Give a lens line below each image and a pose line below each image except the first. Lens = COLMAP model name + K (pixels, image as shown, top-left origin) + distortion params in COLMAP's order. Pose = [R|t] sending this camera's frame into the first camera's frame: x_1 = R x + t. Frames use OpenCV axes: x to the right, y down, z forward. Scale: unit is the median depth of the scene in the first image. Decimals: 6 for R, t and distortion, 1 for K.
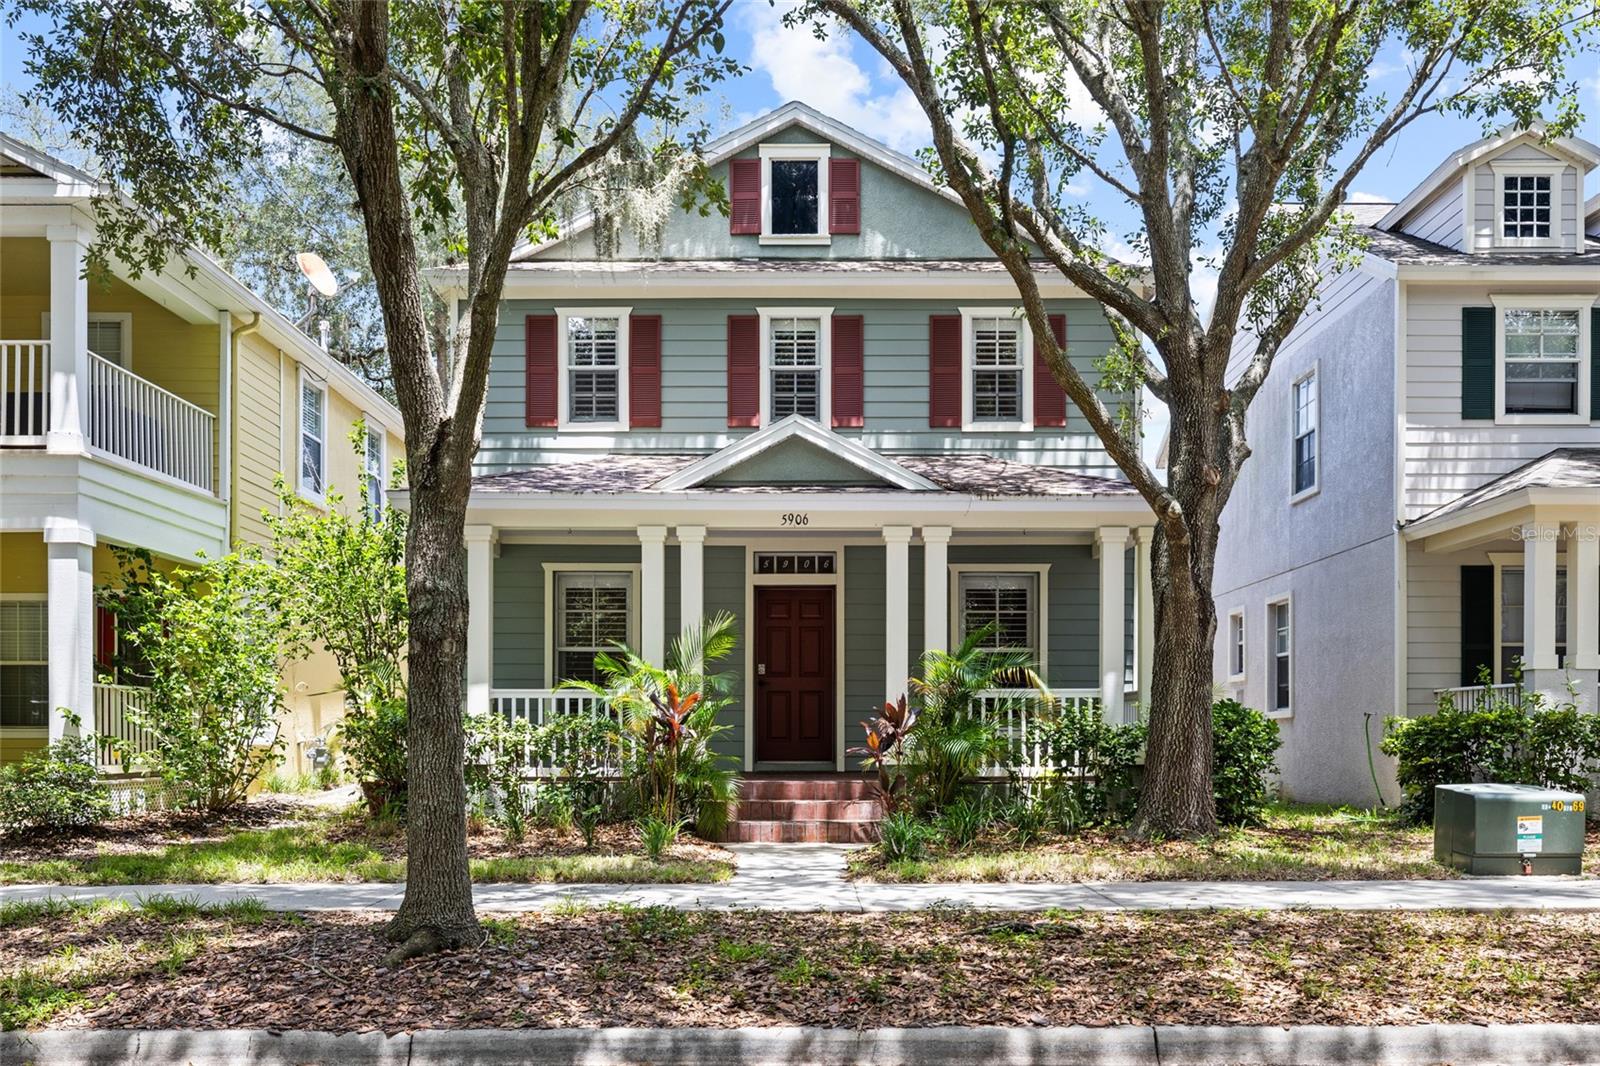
lens RADIAL K [[1402.5, 0, 799.1], [0, 1402.5, 576.0], [0, 0, 1]] dist [-0.011513, -0.001252]
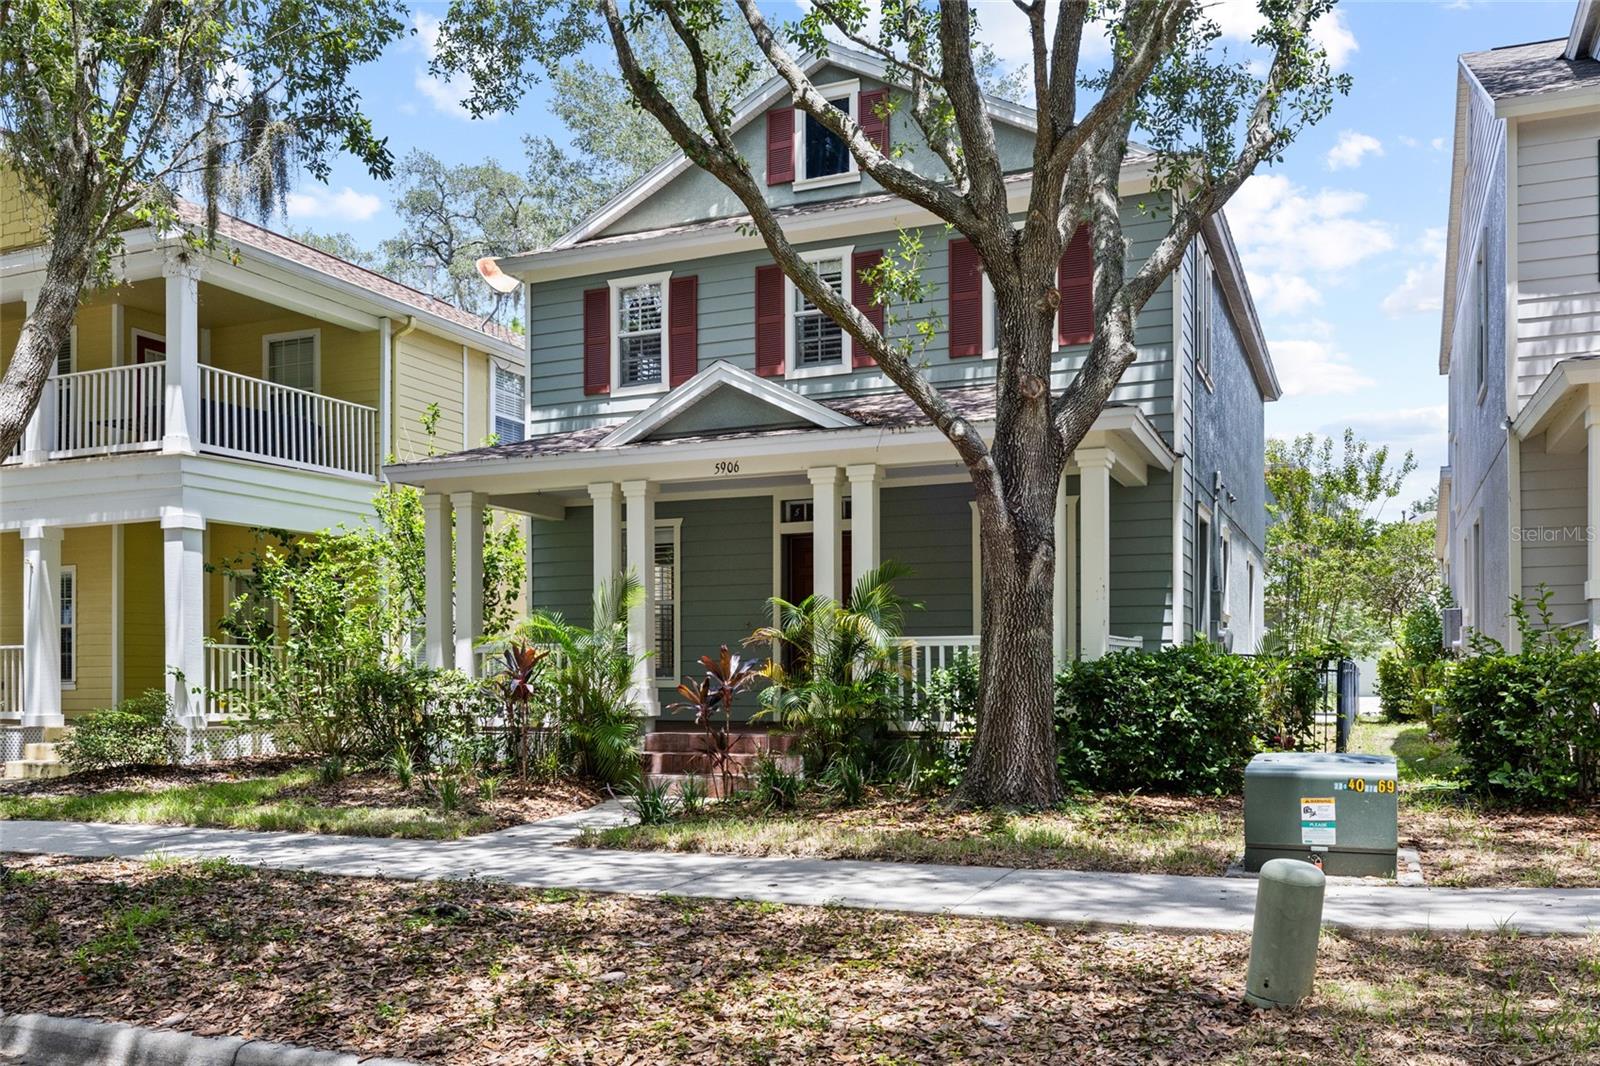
lens RADIAL K [[1313.3, 0, 800.0], [0, 1313.3, 533.0], [0, 0, 1]] dist [-0.005642, -0.004104]
pose [[0.922655, -0.048211, -0.382601, 0.331972], [0.050538, 0.998714, -0.003971, 0.009755], [0.382300, -0.015672, 0.923905, 0.141651]]
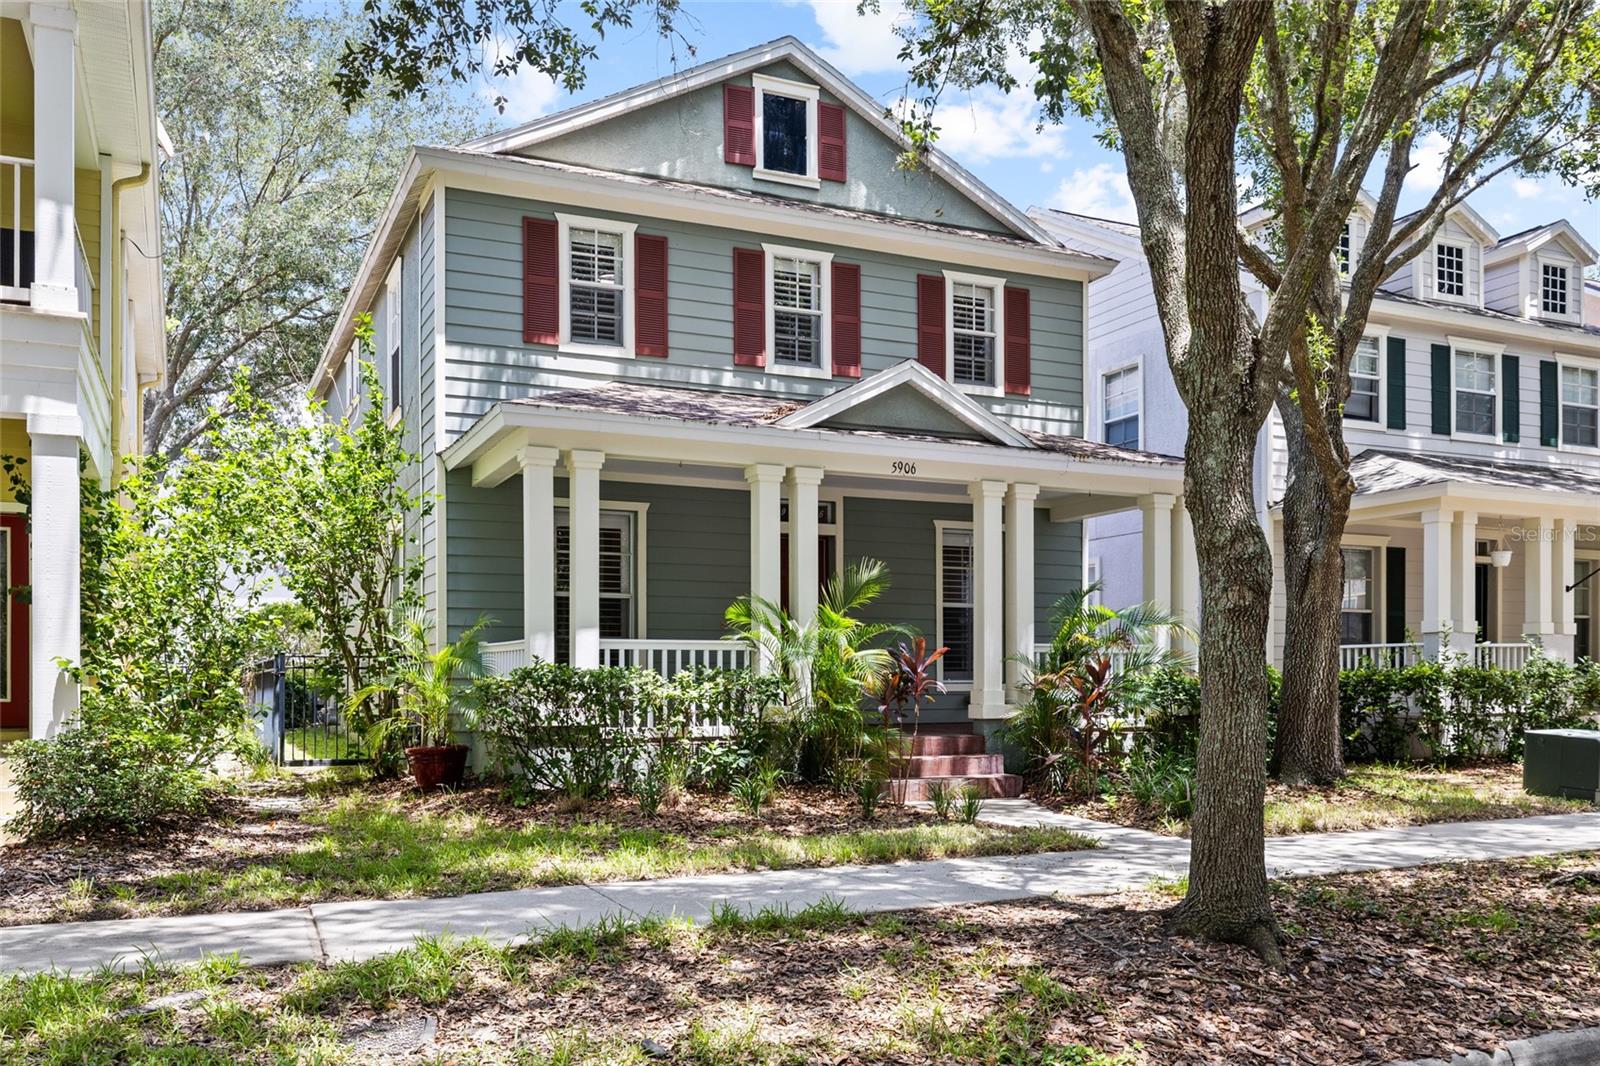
lens RADIAL K [[1317.3, 0, 799.5], [0, 1317.3, 548.5], [0, 0, 1]] dist [-0.008708, -0.005223]
pose [[0.908535, 0.040205, 0.415871, -0.377059], [-0.045765, 0.998946, 0.003406, 0.013379], [-0.415296, -0.022127, 0.909417, 0.166044]]
